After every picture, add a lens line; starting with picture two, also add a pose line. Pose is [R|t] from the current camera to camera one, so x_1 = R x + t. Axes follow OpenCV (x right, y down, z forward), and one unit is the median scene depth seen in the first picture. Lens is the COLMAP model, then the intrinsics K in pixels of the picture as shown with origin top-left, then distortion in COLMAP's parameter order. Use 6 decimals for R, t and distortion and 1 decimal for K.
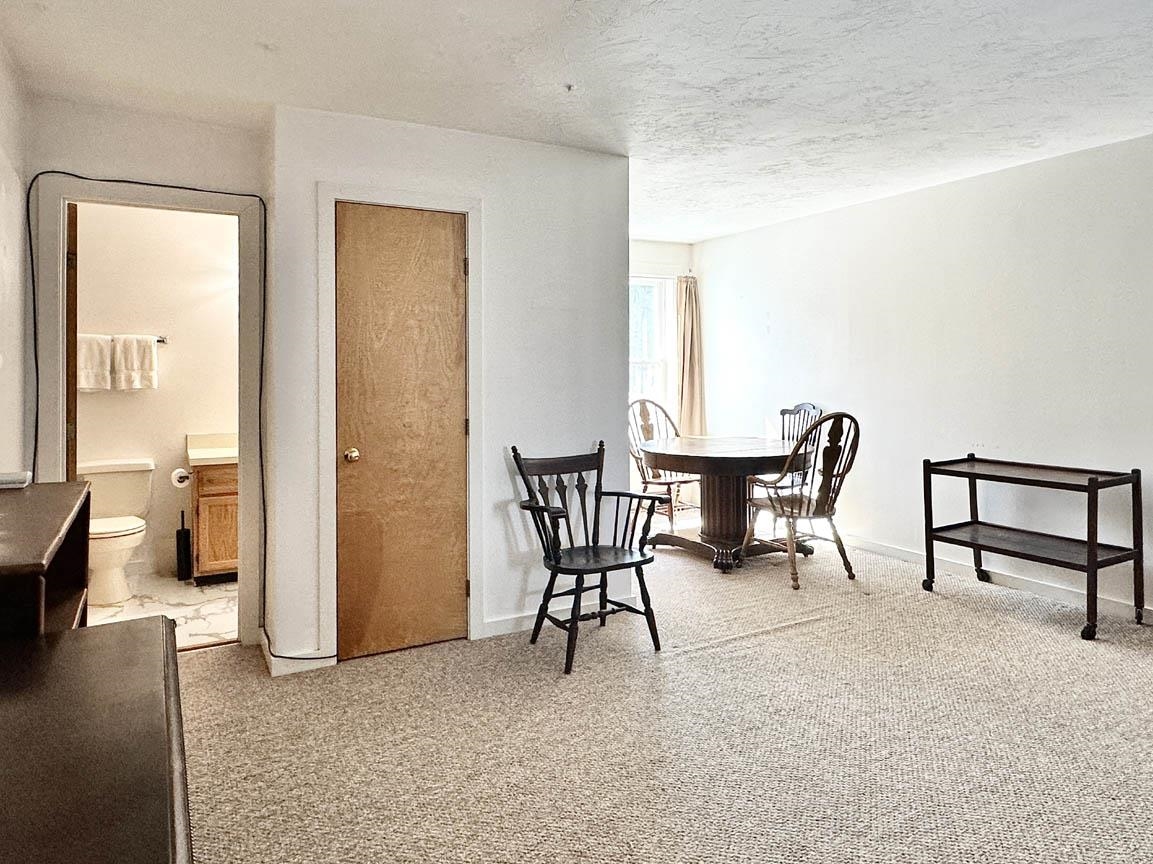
lens RADIAL K [[758.9, 0, 595.4], [0, 758.9, 383.5], [0, 0, 1]] dist [-0.001954, 0.003263]
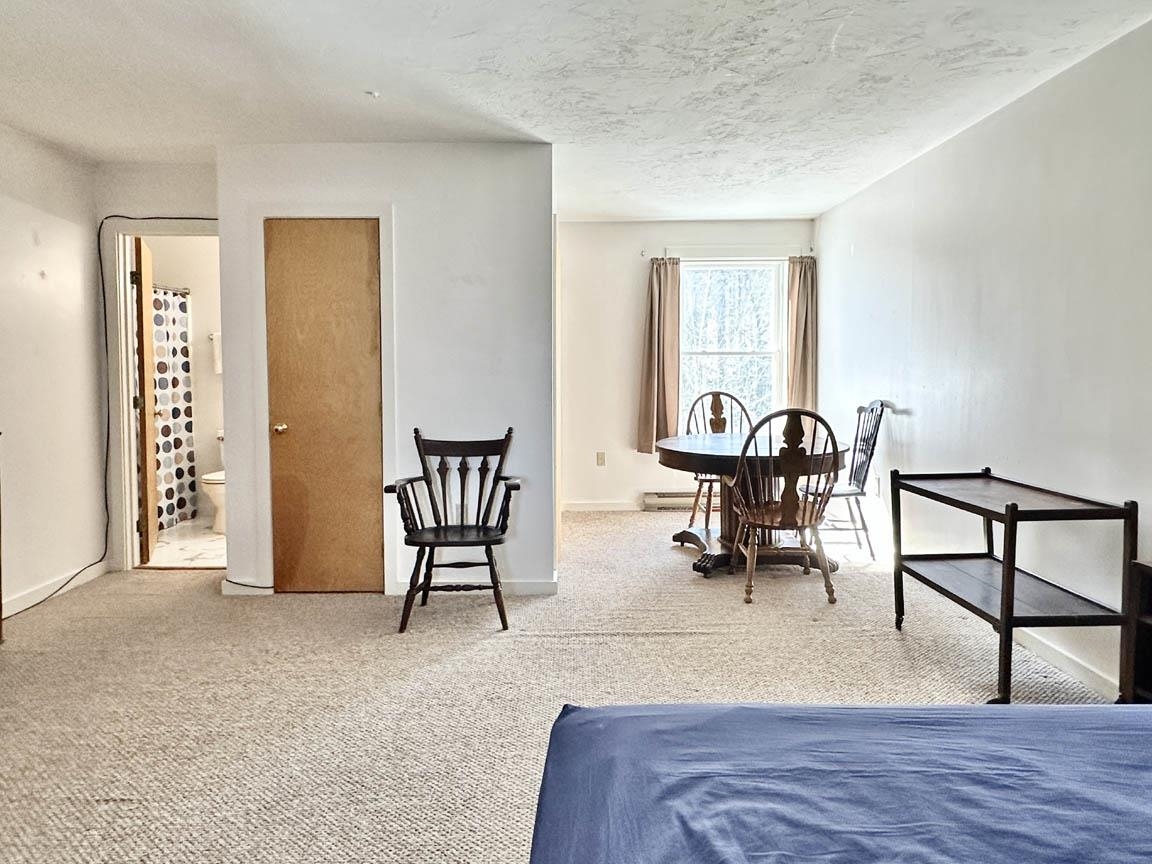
lens RADIAL K [[758.3, 0, 578.1], [0, 758.3, 422.8], [0, 0, 1]] dist [-0.001954, 0.003263]
pose [[0.875131, 0.041034, -0.482142, 0.628423], [-0.011364, 0.997866, 0.064298, 0.001130], [0.483752, -0.050791, 0.873730, 0.149797]]
